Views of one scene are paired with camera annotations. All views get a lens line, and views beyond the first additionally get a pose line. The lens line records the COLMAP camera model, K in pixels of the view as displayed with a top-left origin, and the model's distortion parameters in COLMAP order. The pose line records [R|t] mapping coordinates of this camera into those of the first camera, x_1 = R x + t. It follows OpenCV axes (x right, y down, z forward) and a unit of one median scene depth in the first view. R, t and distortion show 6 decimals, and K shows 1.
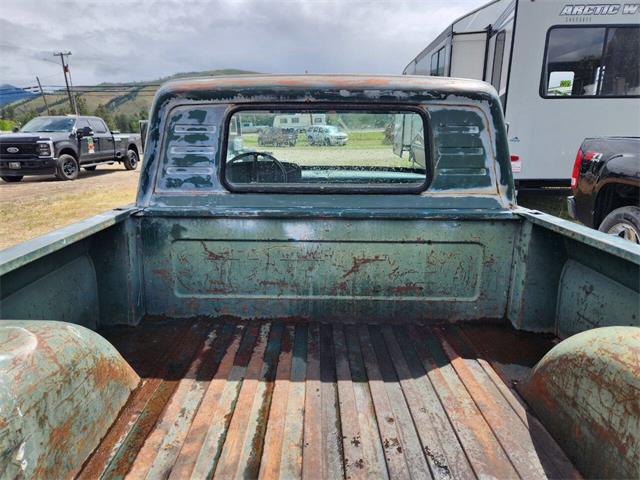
lens RADIAL K [[428.6, 0, 313.2], [0, 428.6, 240.0], [0, 0, 1]] dist [0.071039, -0.058914]
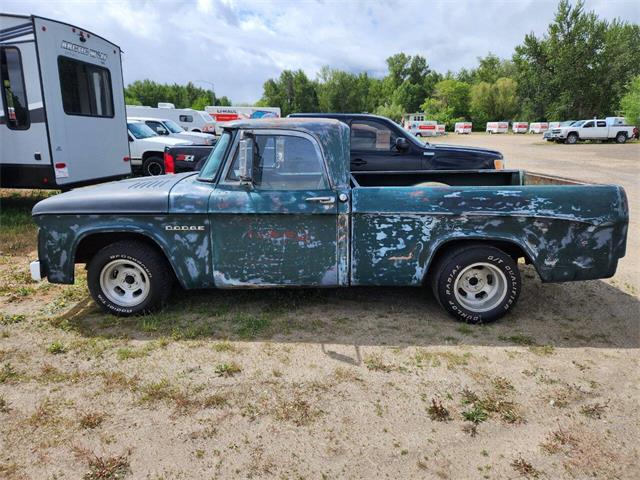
lens RADIAL K [[428.6, 0, 310.2], [0, 428.6, 241.2], [0, 0, 1]] dist [0.071039, -0.058914]
pose [[0.018521, -0.237253, 0.971271, -2.236490], [0.247380, 0.942321, 0.225464, -0.316204], [-0.968742, 0.236097, 0.076144, 1.076253]]
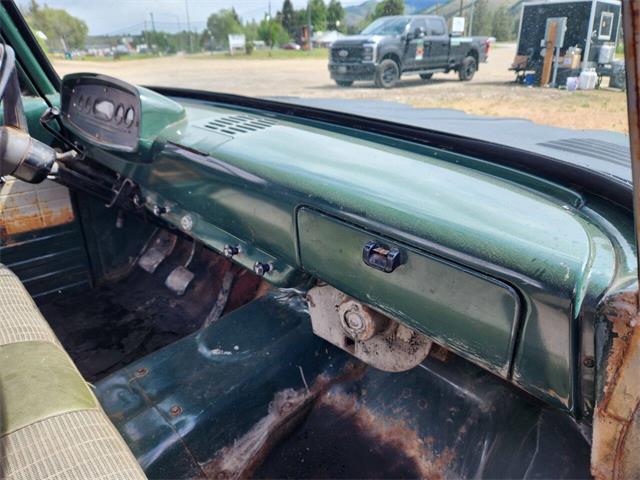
lens RADIAL K [[440.0, 0, 322.9], [0, 440.0, 240.7], [0, 0, 1]] dist [-0.019716, -0.001728]
pose [[0.699451, 0.294944, -0.650981, 0.405316], [-0.167748, 0.953177, 0.251623, -0.267059], [0.694715, -0.066797, 0.716177, 1.381452]]
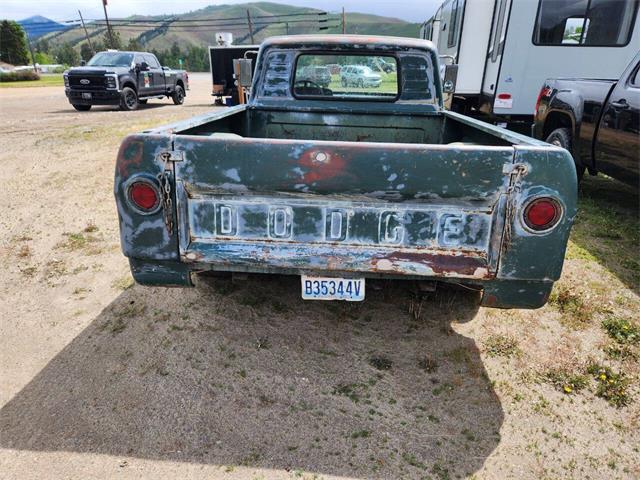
lens RADIAL K [[428.6, 0, 313.1], [0, 428.6, 244.5], [0, 0, 1]] dist [0.071039, -0.058914]
pose [[0.997132, 0.046593, -0.059632, 0.032457], [-0.038350, 0.990427, 0.132605, 0.282450], [0.065240, -0.129937, 0.989374, -1.025397]]
